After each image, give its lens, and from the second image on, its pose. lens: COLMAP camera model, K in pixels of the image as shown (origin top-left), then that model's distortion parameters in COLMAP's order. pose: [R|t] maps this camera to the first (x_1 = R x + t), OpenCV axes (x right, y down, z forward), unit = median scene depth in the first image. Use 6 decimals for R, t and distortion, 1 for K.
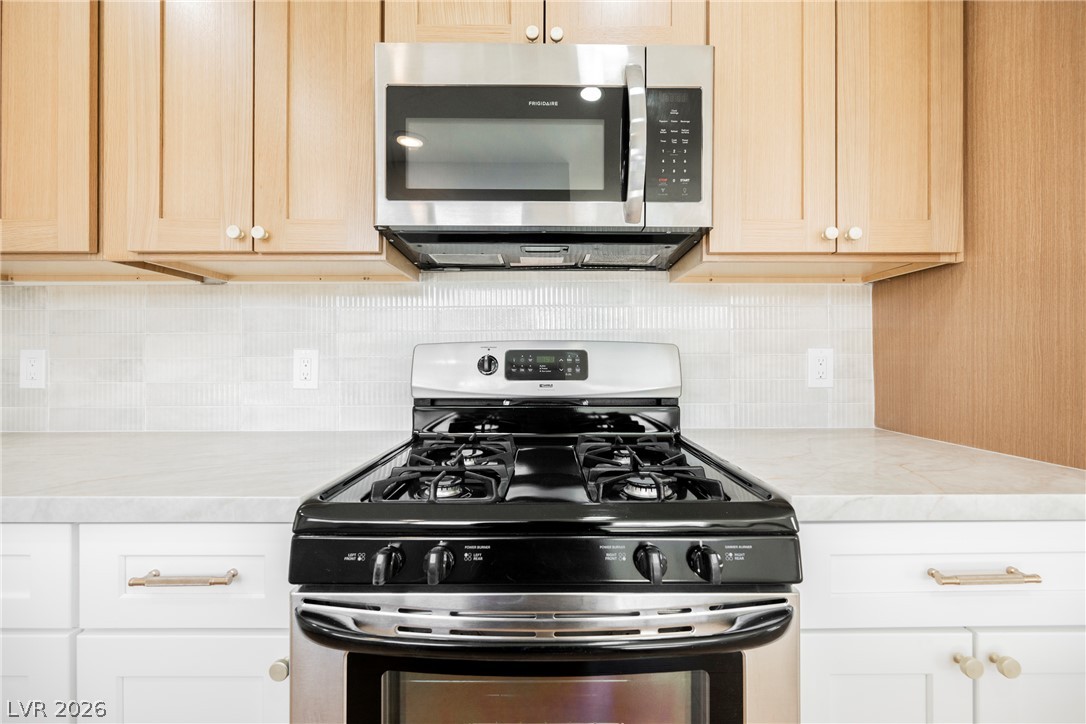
lens RADIAL K [[421.2, 0, 545.4], [0, 421.2, 360.0], [0, 0, 1]] dist [-0.002784, -0.000945]
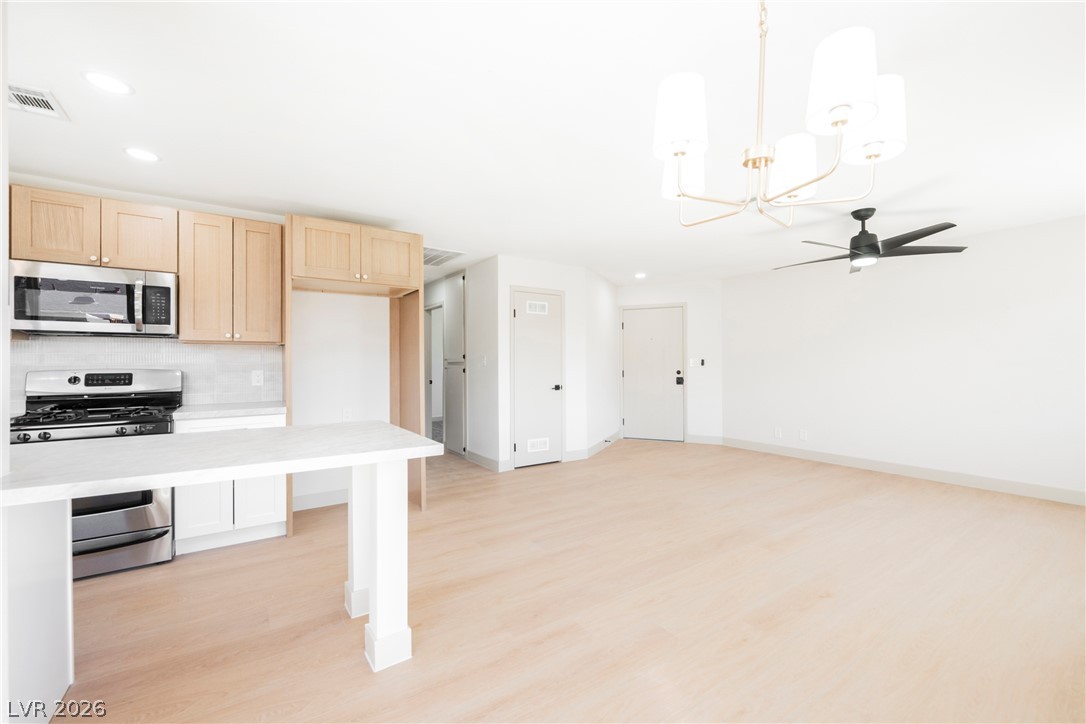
lens RADIAL K [[447.1, 0, 545.6], [0, 447.1, 361.2], [0, 0, 1]] dist [-0.003953, 0.000106]
pose [[0.823057, 0.000279, 0.567958, 0.602309], [-0.003304, 0.999985, 0.004296, -0.110859], [-0.567948, -0.005412, 0.823046, -2.464777]]
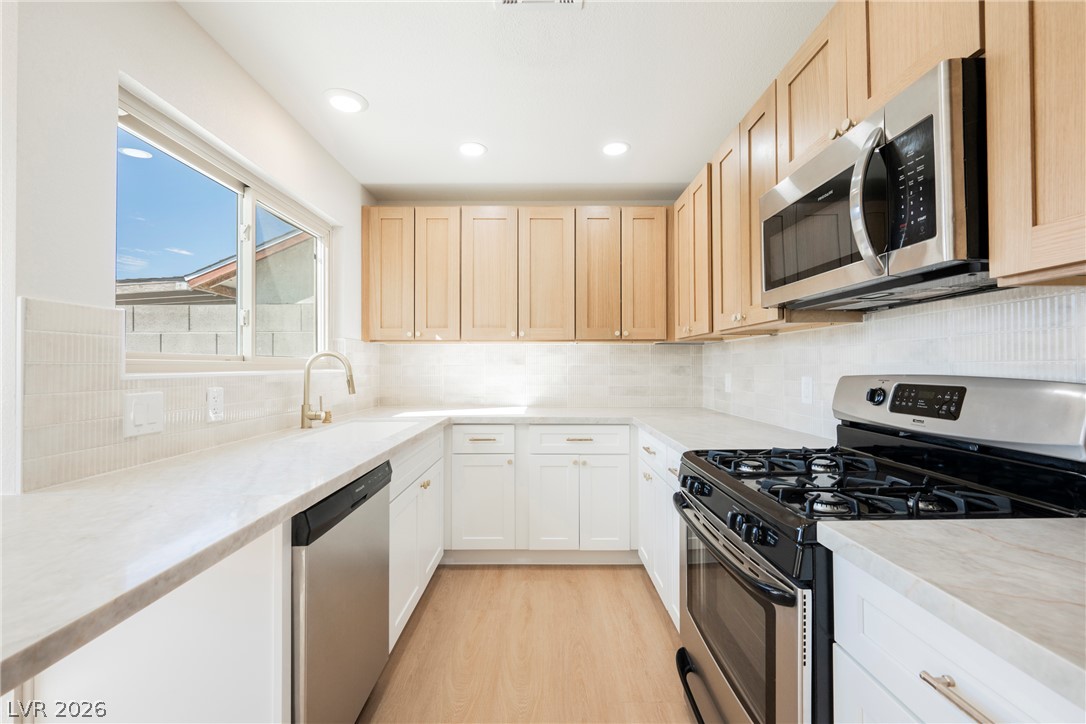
lens RADIAL K [[447.1, 0, 545.9], [0, 447.1, 360.8], [0, 0, 1]] dist [-0.003953, 0.000106]
pose [[0.006607, -0.010136, -0.999927, 1.046770], [0.012830, 0.999867, -0.010051, -0.082502], [0.999896, -0.012763, 0.006736, 0.105894]]
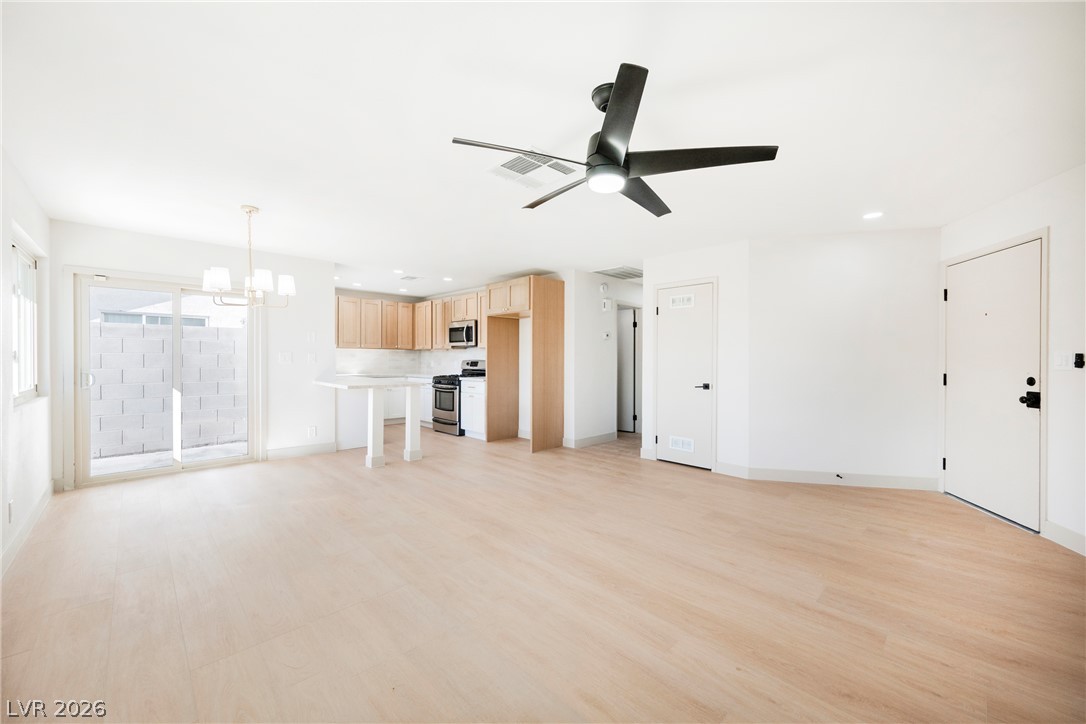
lens RADIAL K [[421.2, 0, 547.3], [0, 421.2, 359.6], [0, 0, 1]] dist [-0.002784, -0.000945]
pose [[0.703607, 0.005374, -0.710569, 5.052012], [0.002385, 0.999948, 0.009923, -0.108748], [0.710585, -0.008676, 0.703558, -2.509309]]
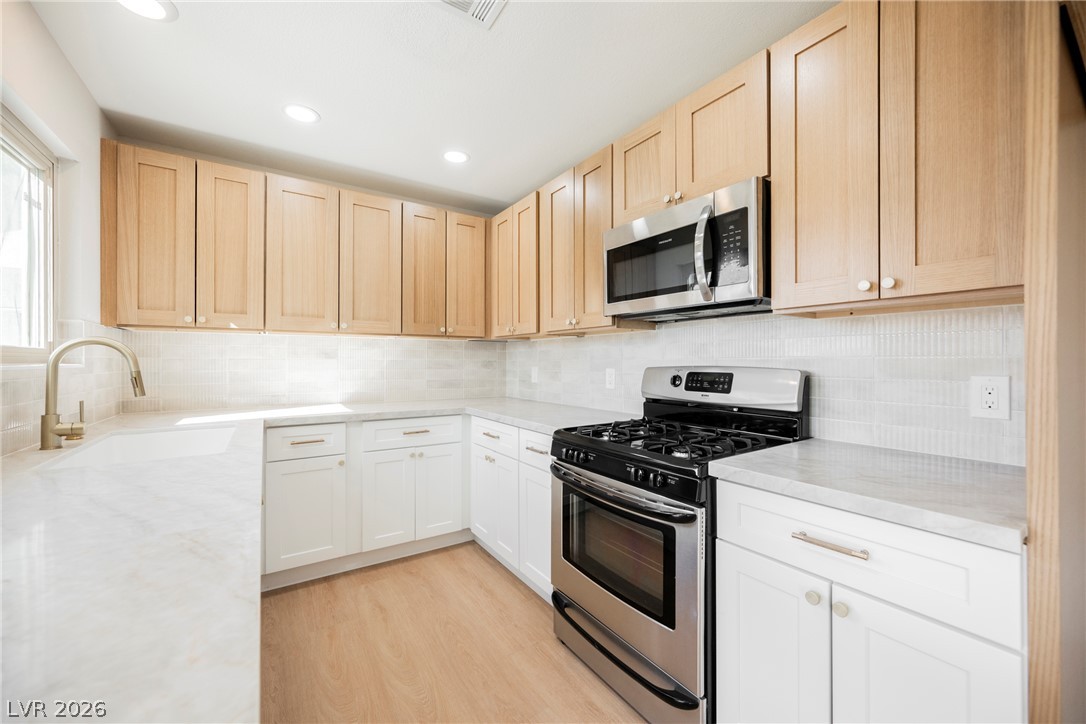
lens RADIAL K [[421.2, 0, 544.7], [0, 421.2, 359.7], [0, 0, 1]] dist [-0.002784, -0.000945]
pose [[0.555371, -0.001681, -0.831601, 0.960605], [0.007736, 0.999965, 0.003146, -0.081059], [0.831567, -0.008181, 0.555365, -0.360480]]
